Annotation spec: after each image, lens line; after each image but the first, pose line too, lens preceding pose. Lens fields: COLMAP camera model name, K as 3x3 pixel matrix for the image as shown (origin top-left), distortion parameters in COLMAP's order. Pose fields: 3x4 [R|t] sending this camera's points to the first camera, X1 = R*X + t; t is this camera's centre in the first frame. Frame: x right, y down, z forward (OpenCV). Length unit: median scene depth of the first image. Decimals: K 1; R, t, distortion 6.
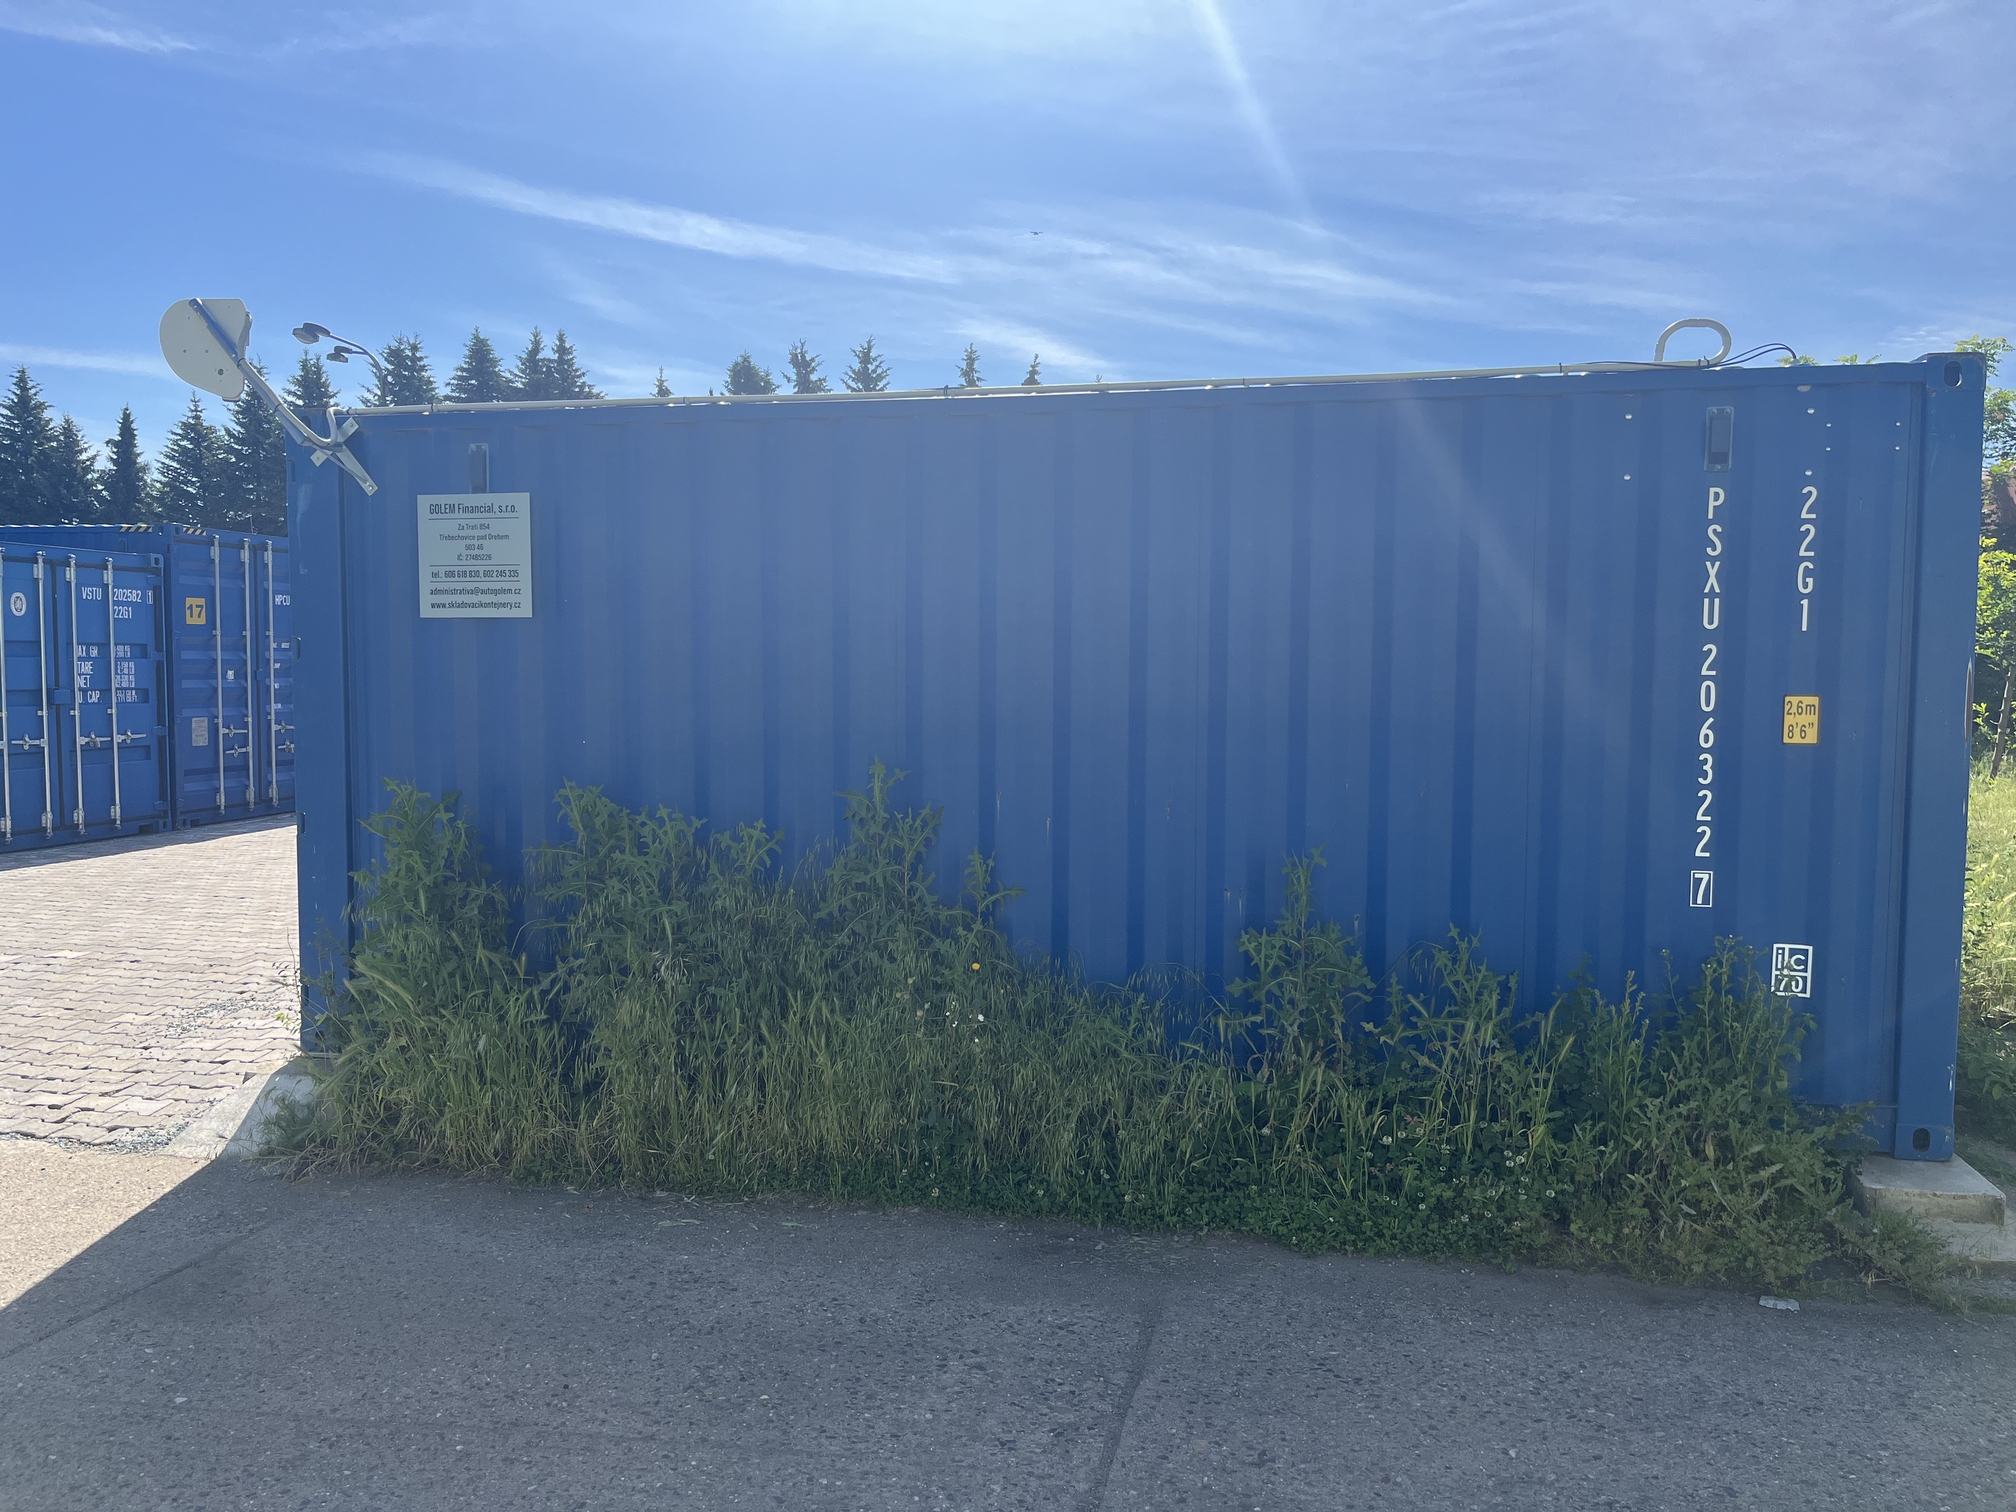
lens RADIAL K [[1550.9, 0, 1005.9], [0, 1550.9, 758.2], [0, 0, 1]] dist [0.021754, -0.005426]
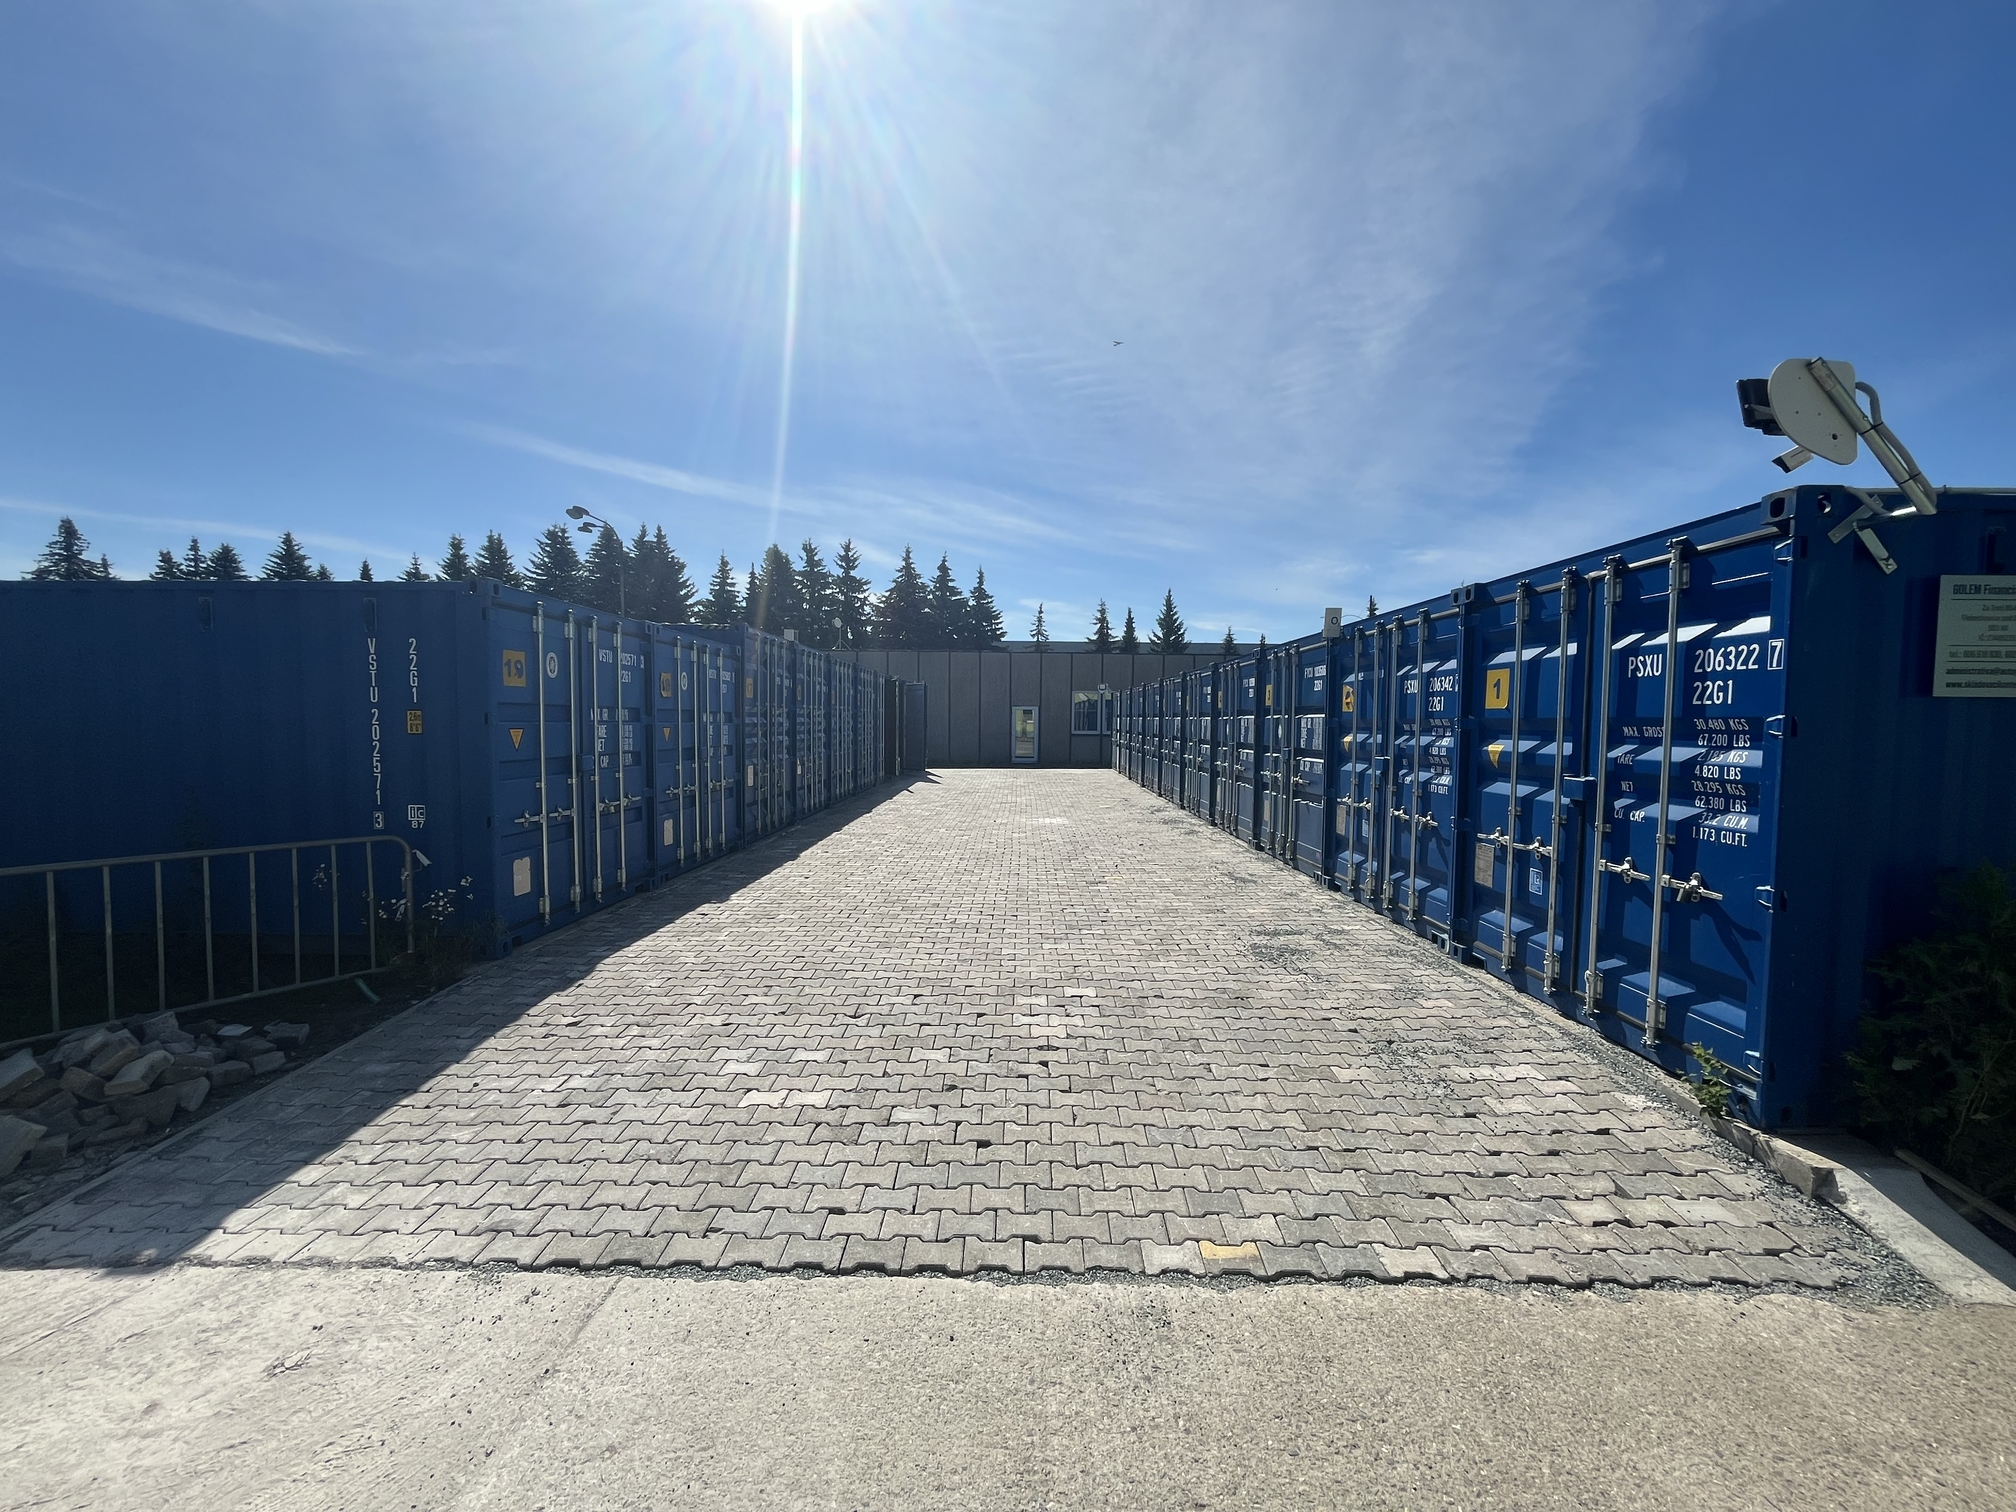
lens RADIAL K [[822.9, 0, 1008.5], [0, 822.9, 755.7], [0, 0, 1]] dist [-0.007880, 0.000235]
pose [[0.979521, -0.002245, 0.201328, -0.093781], [0.006256, 0.999794, -0.019288, -0.003966], [-0.201244, 0.020153, 0.979334, 0.052778]]
